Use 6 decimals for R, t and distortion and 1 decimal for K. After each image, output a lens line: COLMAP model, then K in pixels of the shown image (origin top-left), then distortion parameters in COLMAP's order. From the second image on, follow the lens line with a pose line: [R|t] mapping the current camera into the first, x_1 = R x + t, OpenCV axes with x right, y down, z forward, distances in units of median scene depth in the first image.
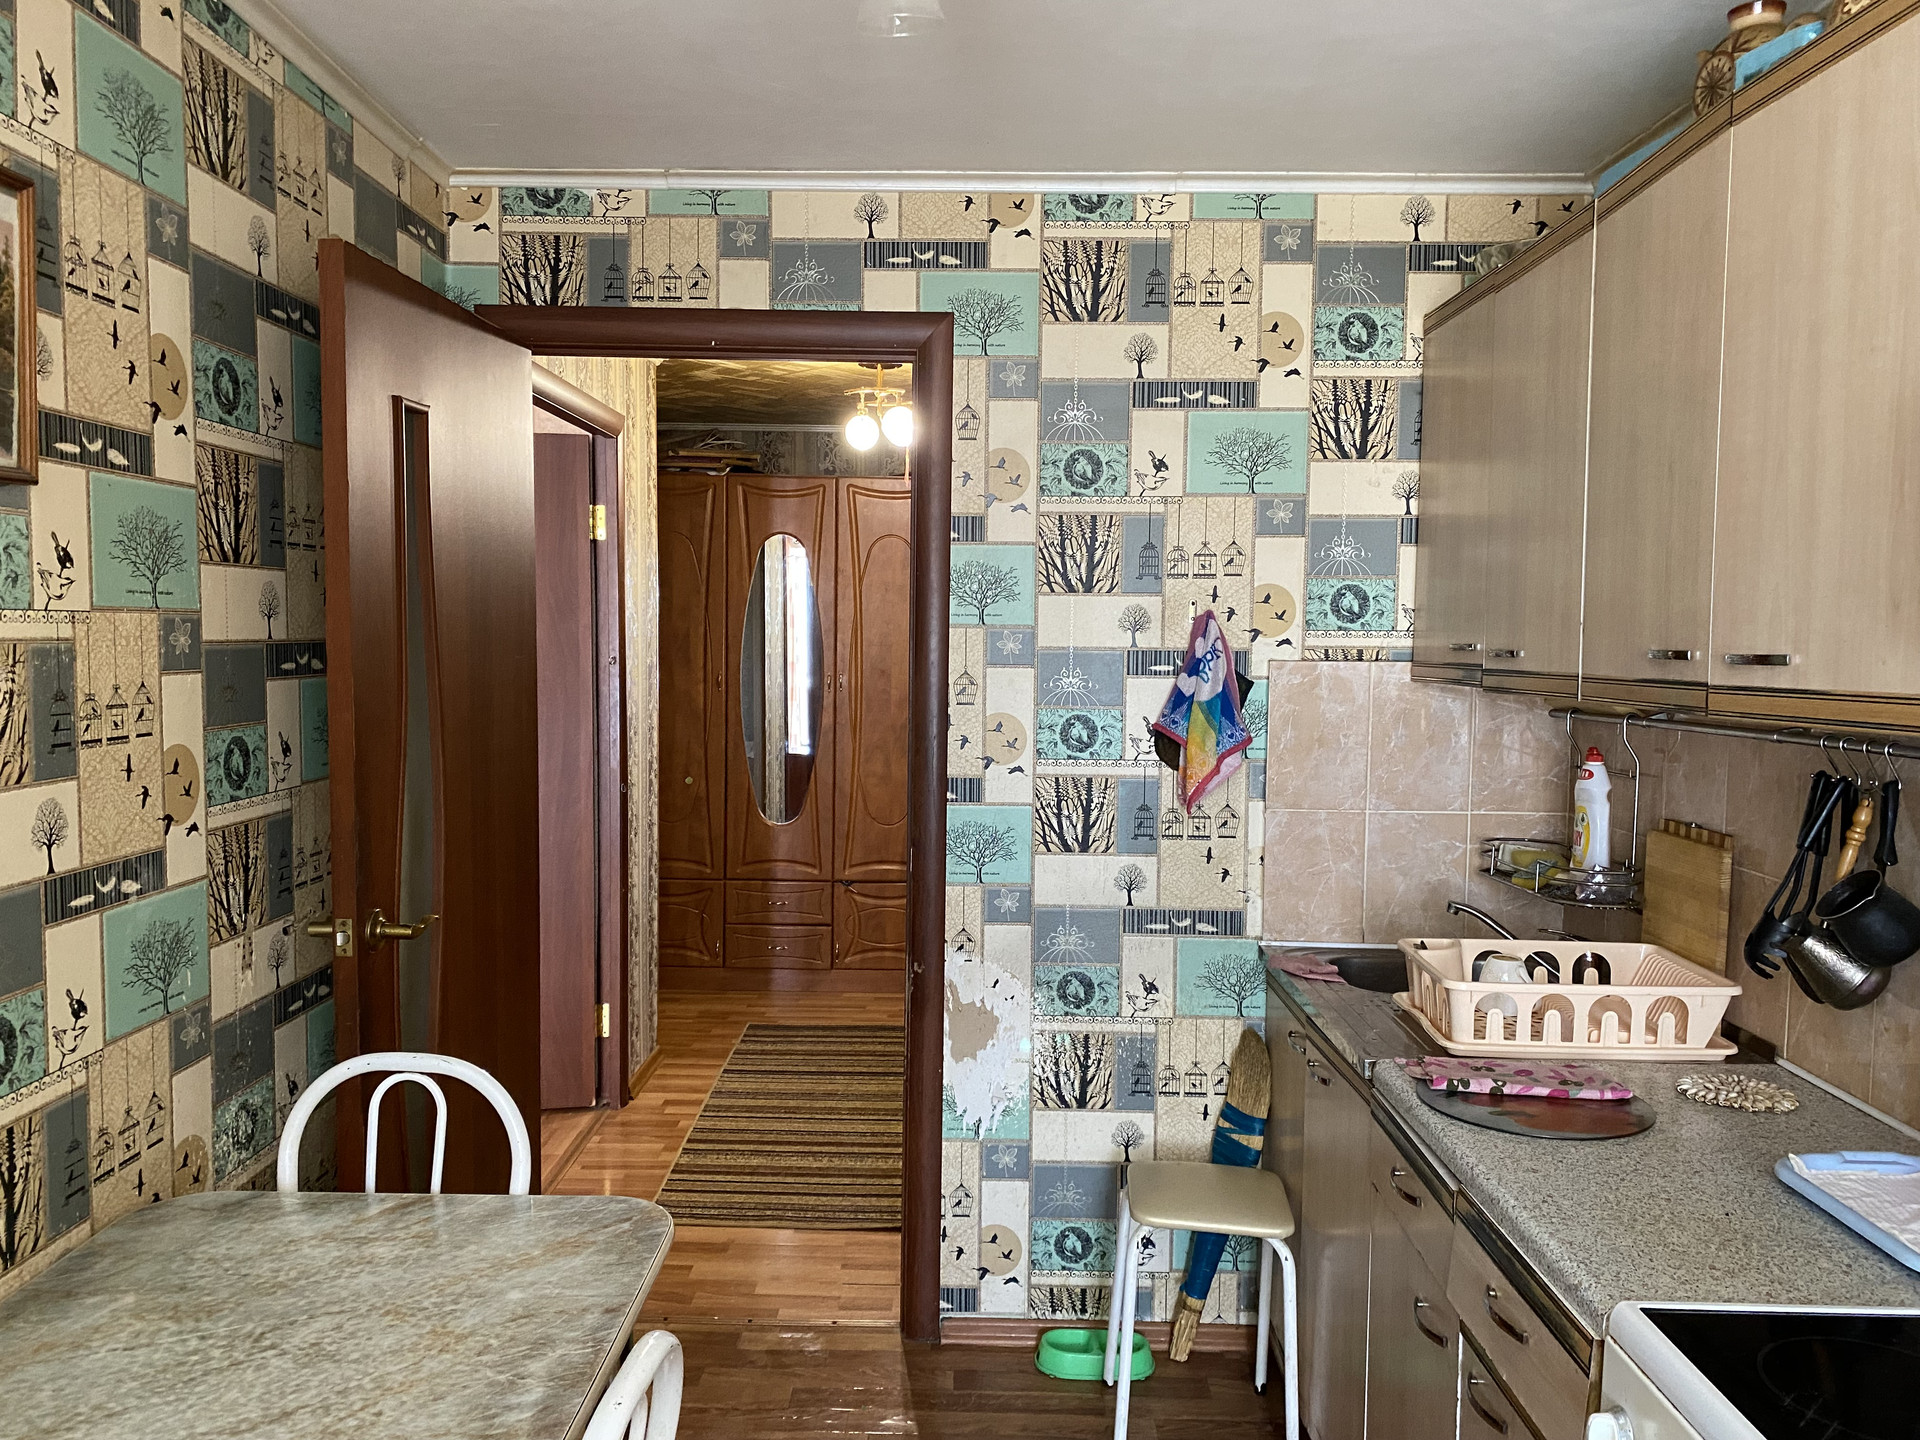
lens RADIAL K [[1418.2, 0, 960.0], [0, 1418.2, 720.0], [0, 0, 1]] dist [0.000512, 0.000487]
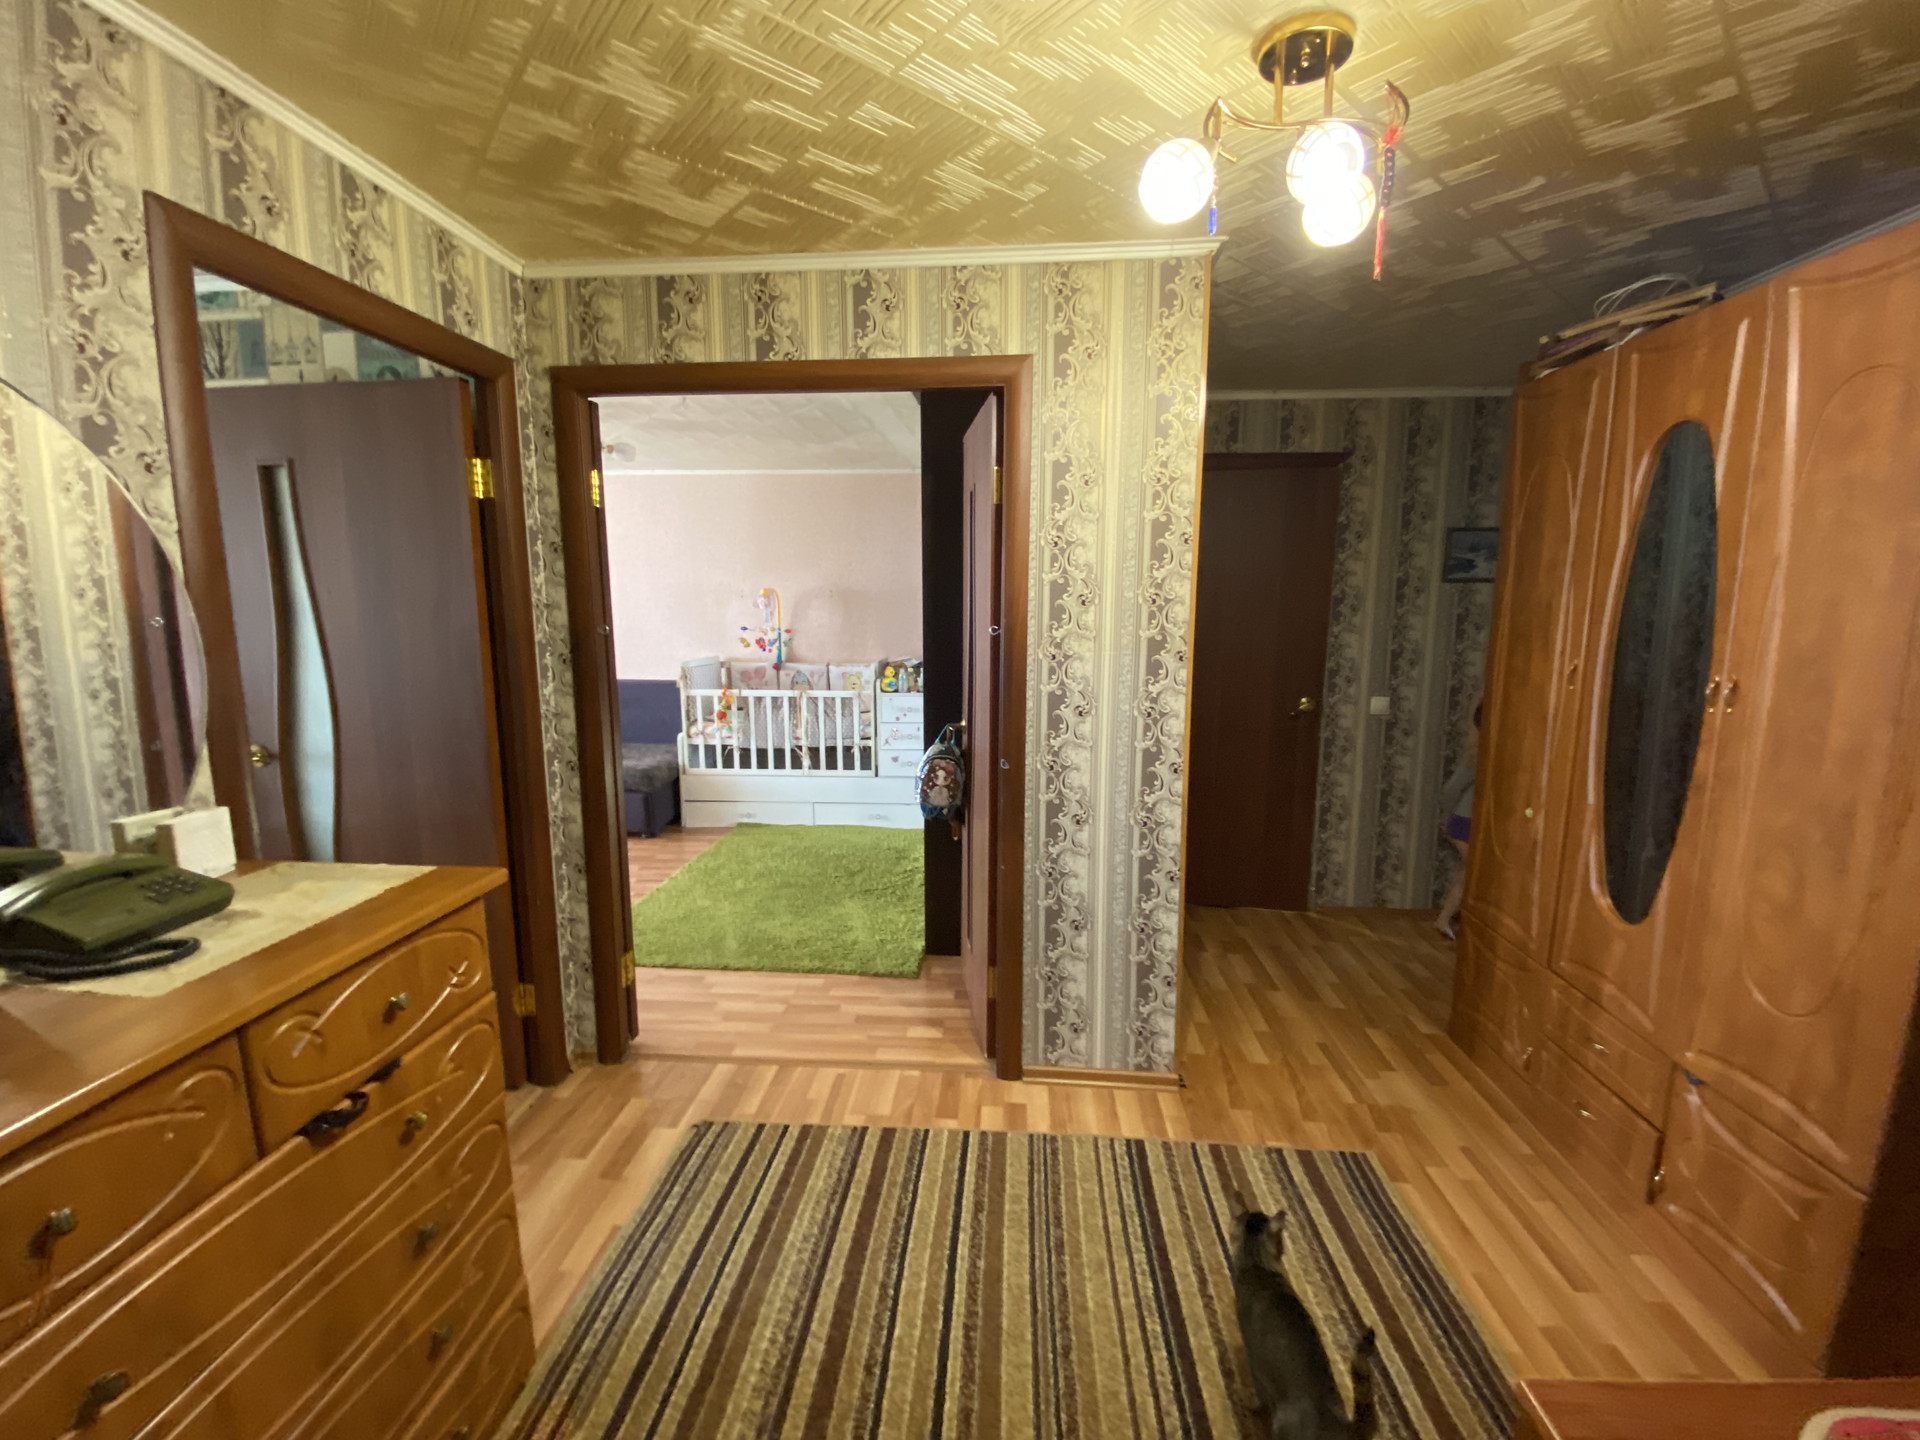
lens RADIAL K [[776.3, 0, 960.0], [0, 776.3, 720.0], [0, 0, 1]] dist [-0.000989, -0.000263]
pose [[-0.052358, 0.137440, -0.989125, 0.277065], [-0.064868, 0.987924, 0.140706, -0.054168], [0.996519, 0.071530, -0.042810, 0.996001]]
